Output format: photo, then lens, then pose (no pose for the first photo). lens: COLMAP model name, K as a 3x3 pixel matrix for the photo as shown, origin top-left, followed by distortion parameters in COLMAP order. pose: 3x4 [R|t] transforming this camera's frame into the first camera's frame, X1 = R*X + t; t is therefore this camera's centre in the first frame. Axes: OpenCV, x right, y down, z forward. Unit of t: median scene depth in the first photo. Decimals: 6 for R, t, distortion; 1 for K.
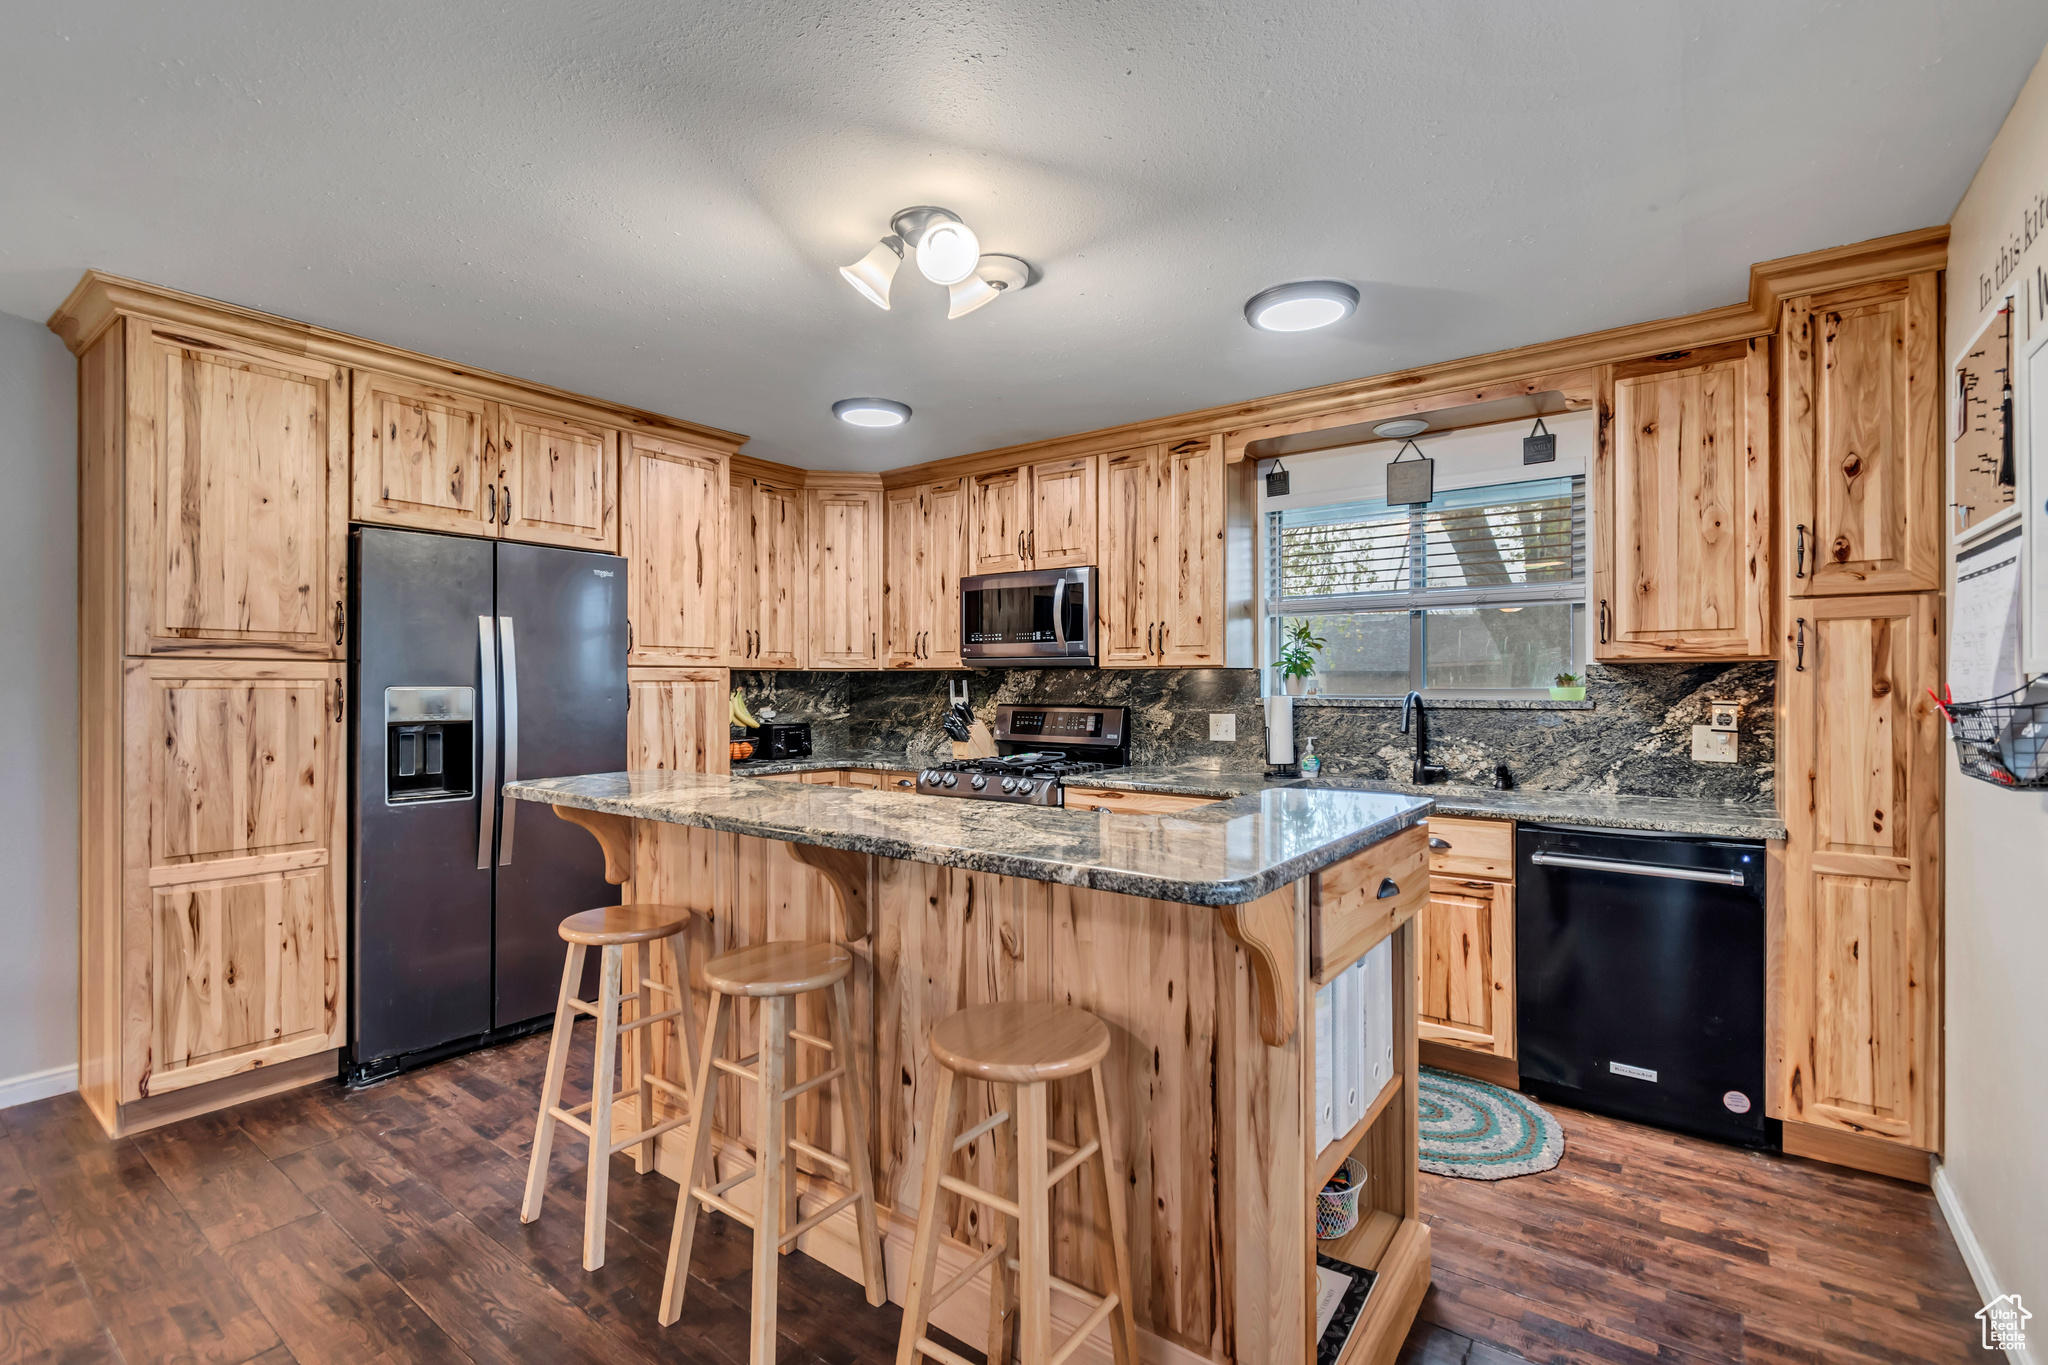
lens RADIAL K [[919.6, 0, 1026.5], [0, 919.6, 684.6], [0, 0, 1]] dist [0.006644, -0.004219]
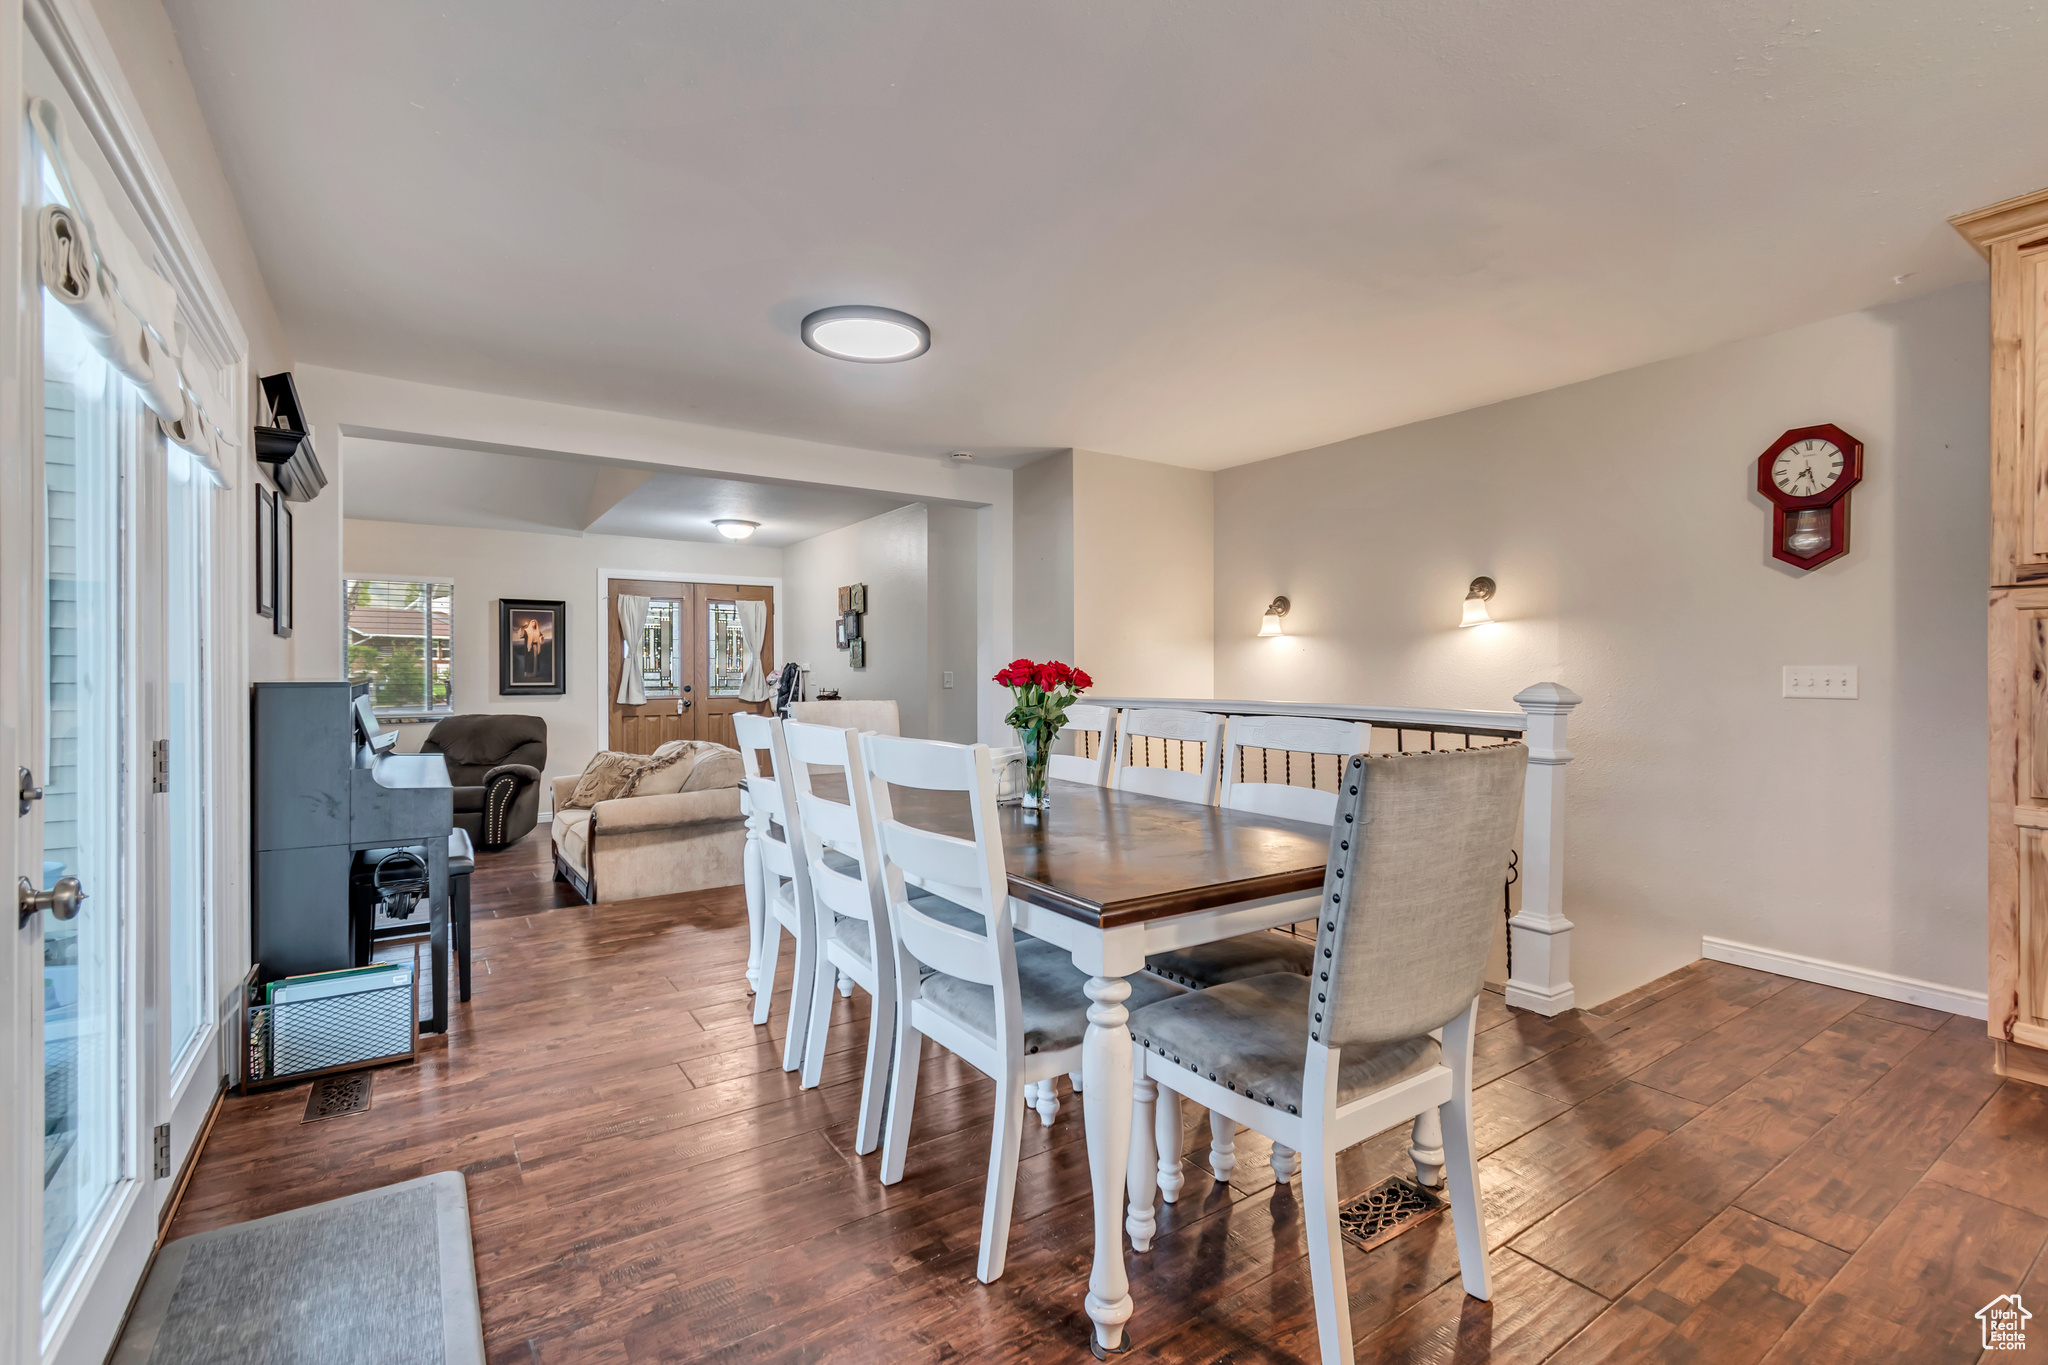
lens RADIAL K [[919.6, 0, 1014.0], [0, 919.6, 678.3], [0, 0, 1]] dist [0.006644, -0.004219]
pose [[-0.348347, 0.004543, -0.937355, 0.230268], [-0.000775, 0.999987, 0.005134, 0.044805], [0.937365, 0.002515, -0.348339, 0.255645]]
